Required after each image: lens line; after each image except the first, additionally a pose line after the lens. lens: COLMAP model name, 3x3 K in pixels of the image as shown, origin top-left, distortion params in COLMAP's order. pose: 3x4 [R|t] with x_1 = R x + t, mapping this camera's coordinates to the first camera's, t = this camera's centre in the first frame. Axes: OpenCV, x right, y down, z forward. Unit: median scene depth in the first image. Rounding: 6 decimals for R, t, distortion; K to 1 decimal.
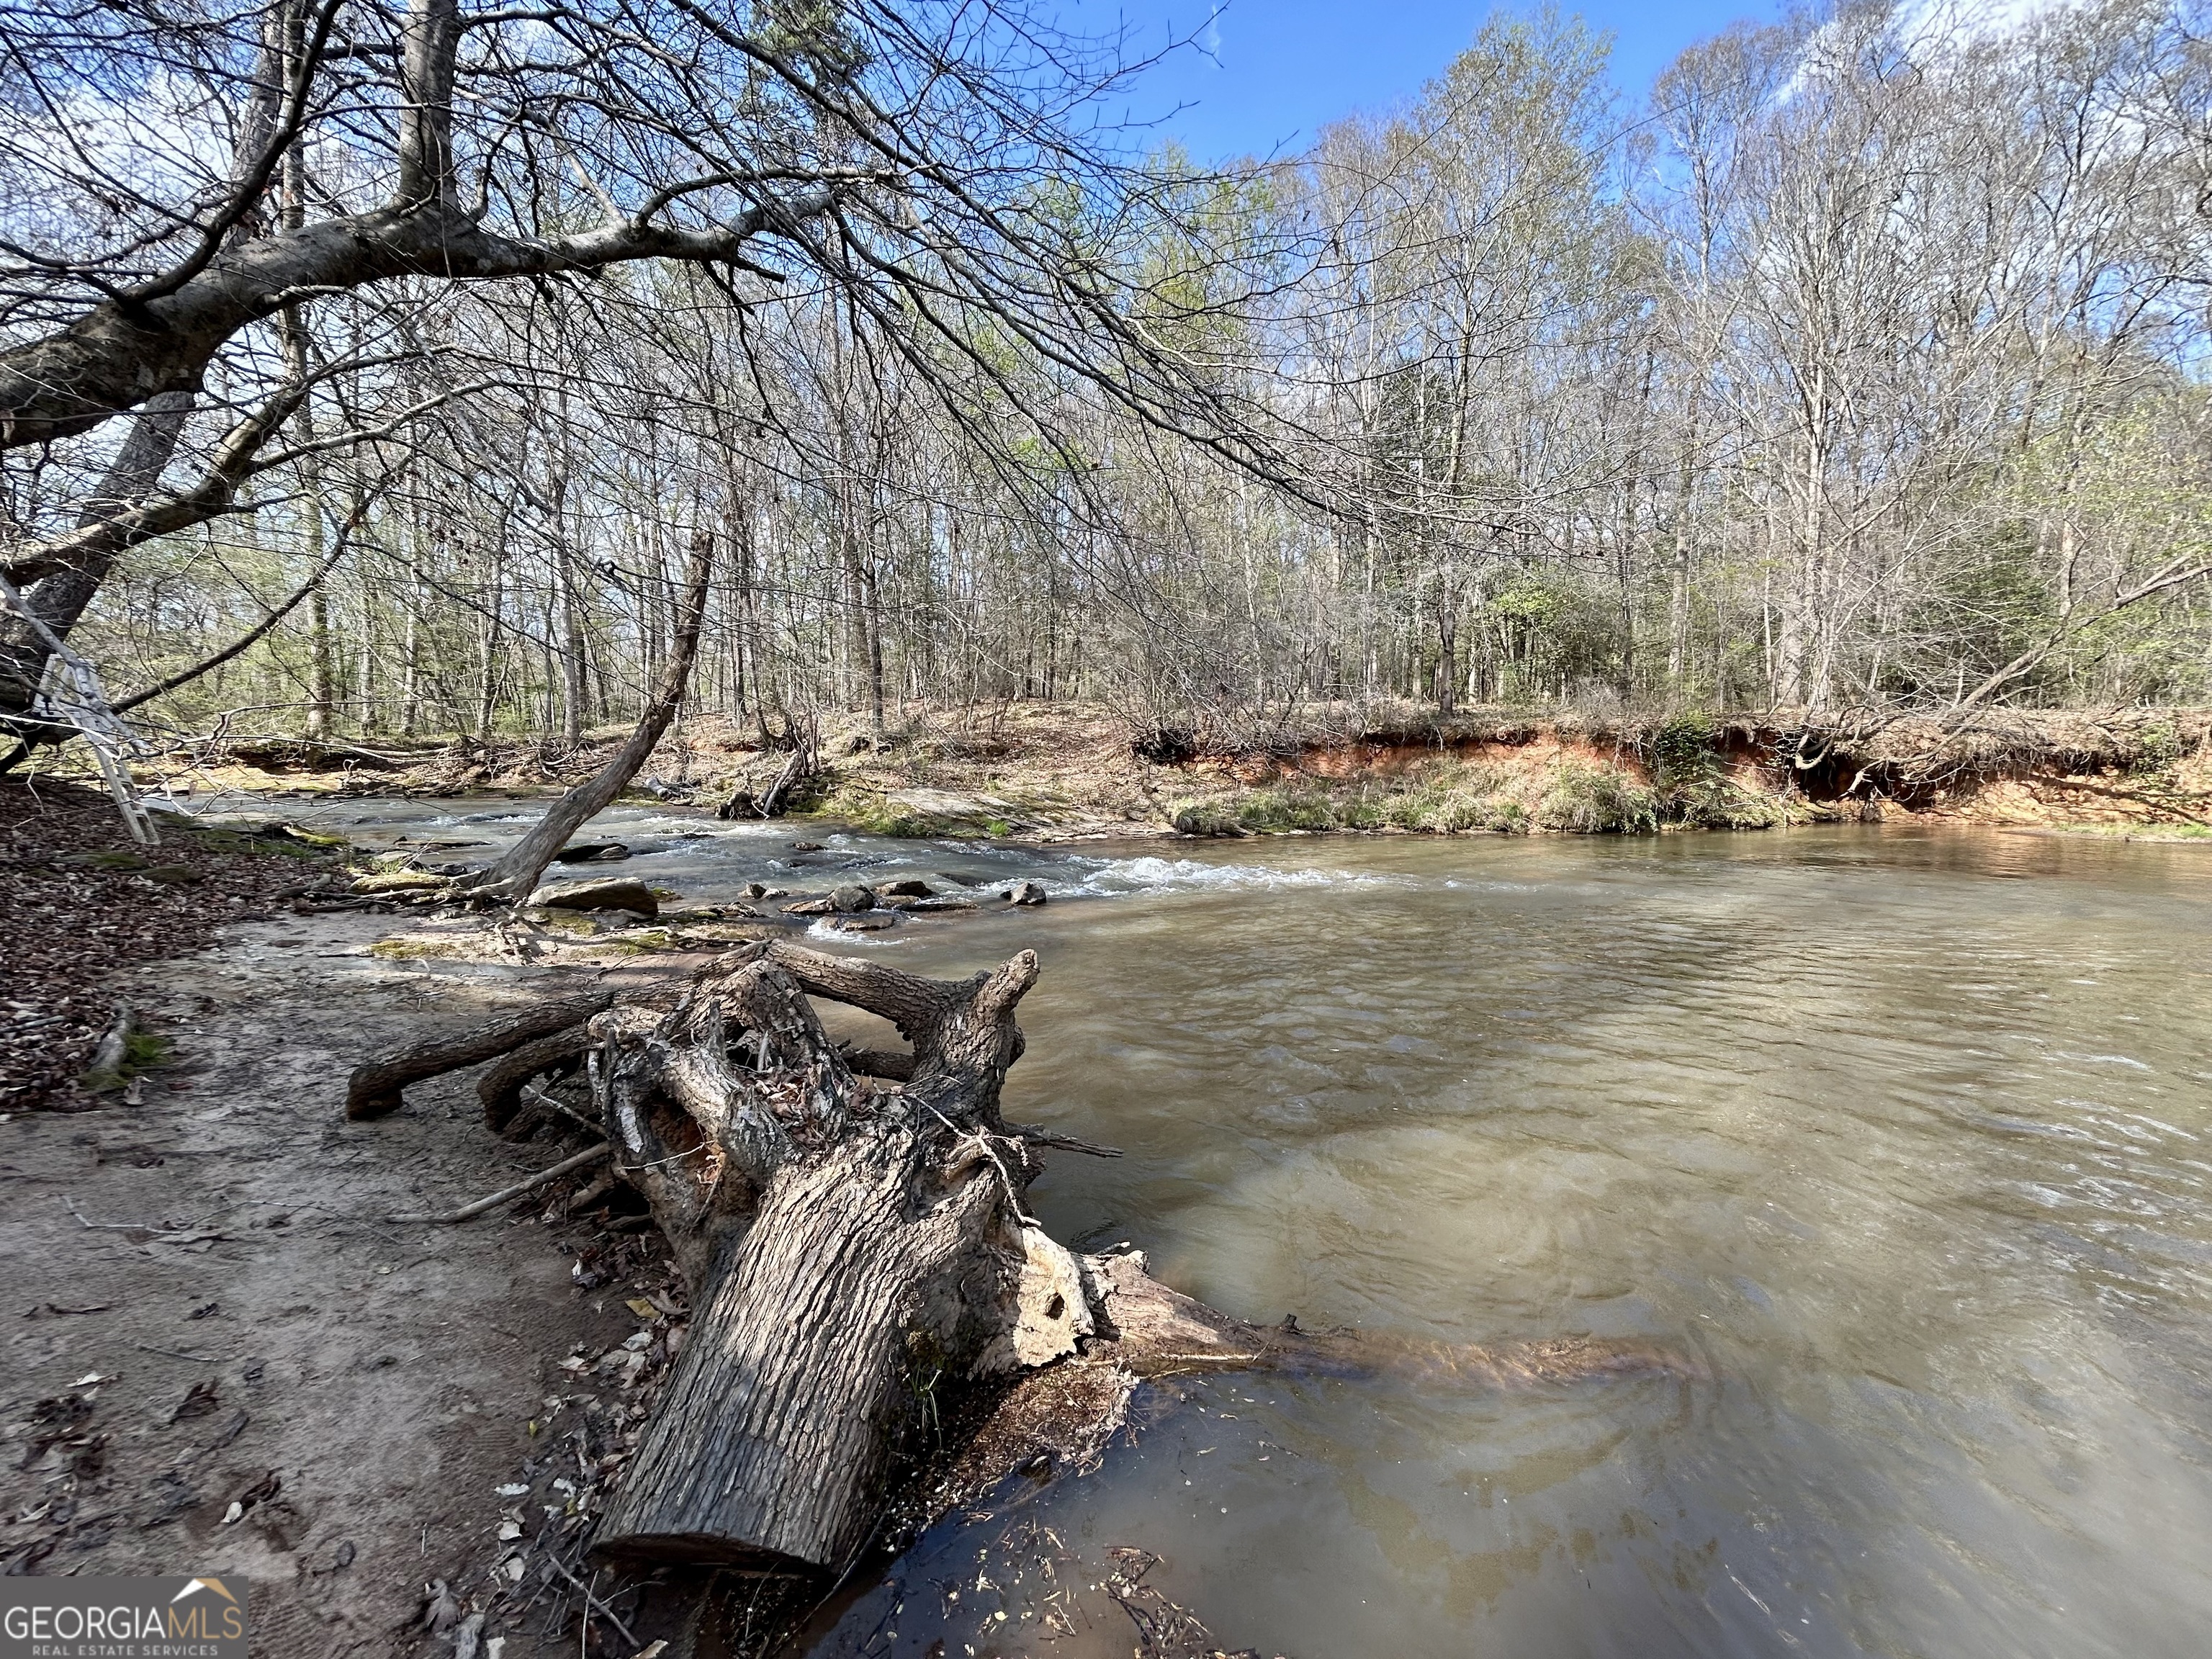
lens RADIAL K [[901.8, 0, 1111.8], [0, 901.8, 821.8], [0, 0, 1]] dist [-0.003387, 0.003490]
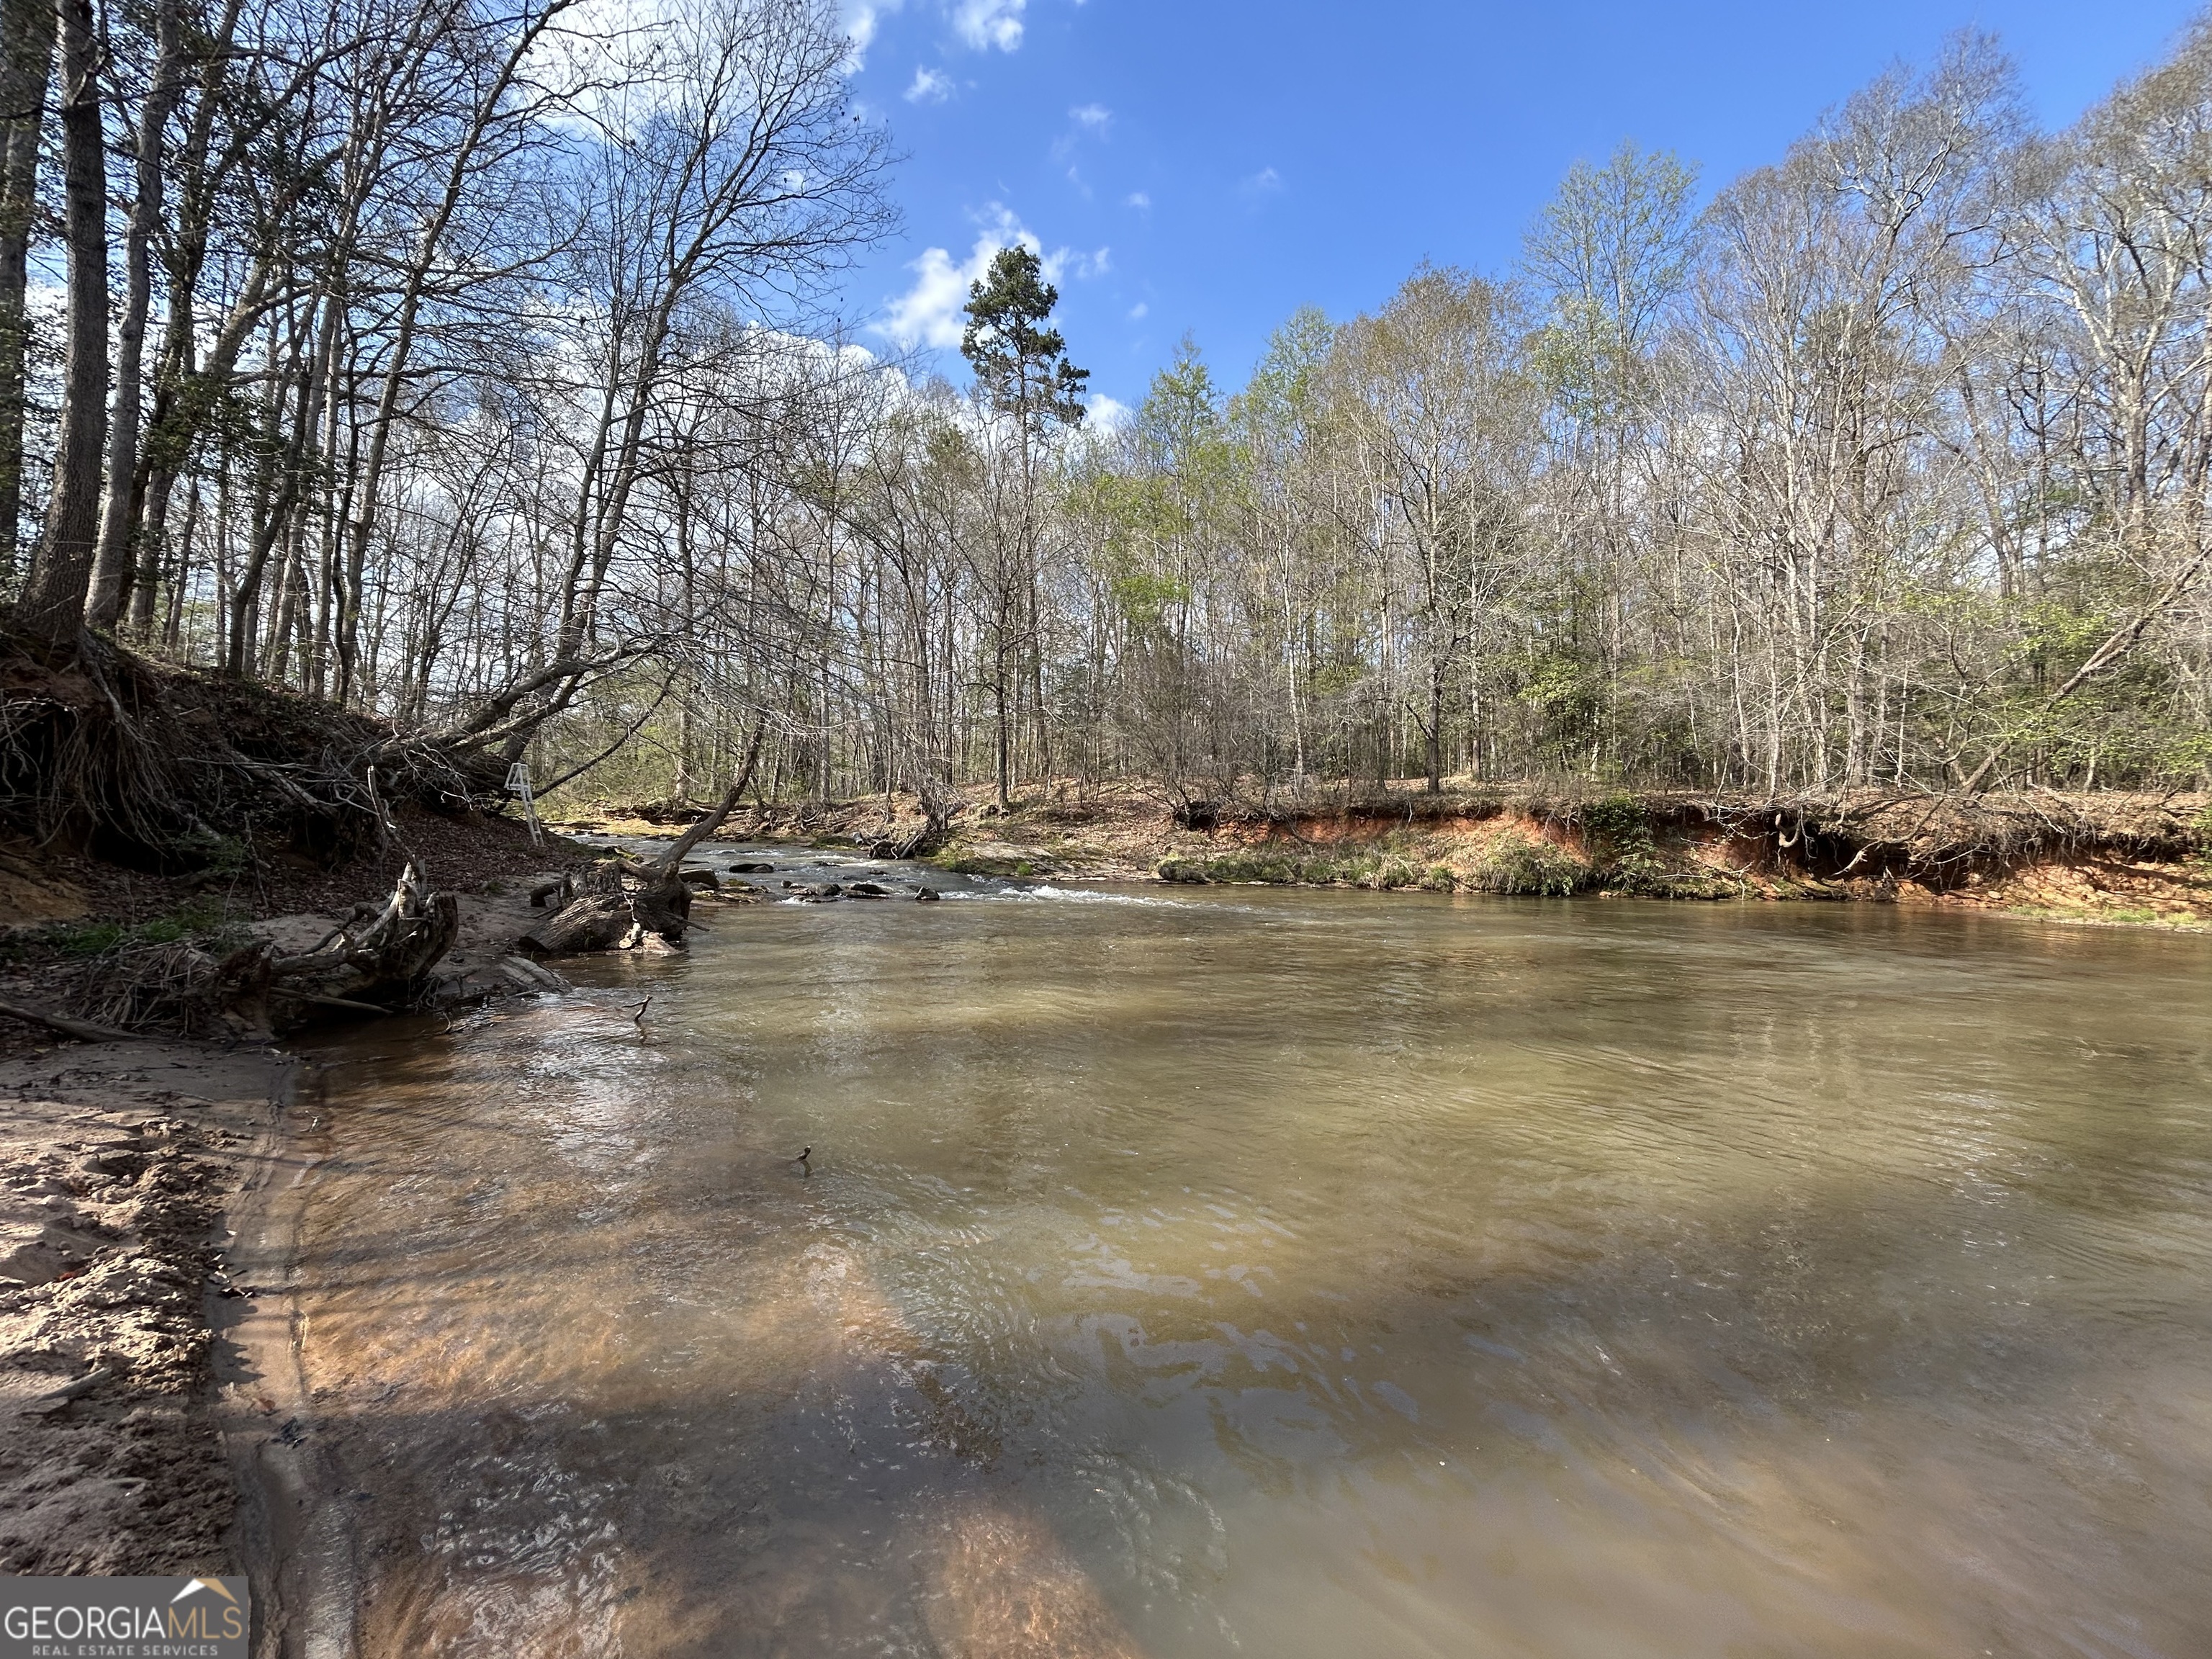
lens RADIAL K [[896.4, 0, 1111.7], [0, 896.4, 827.0], [0, 0, 1]] dist [-0.000045, 0.000686]
pose [[0.948970, 0.020597, -0.314694, 0.346208], [-0.043569, 0.996859, -0.066139, 0.021720], [0.312343, 0.076475, 0.946886, -0.235387]]
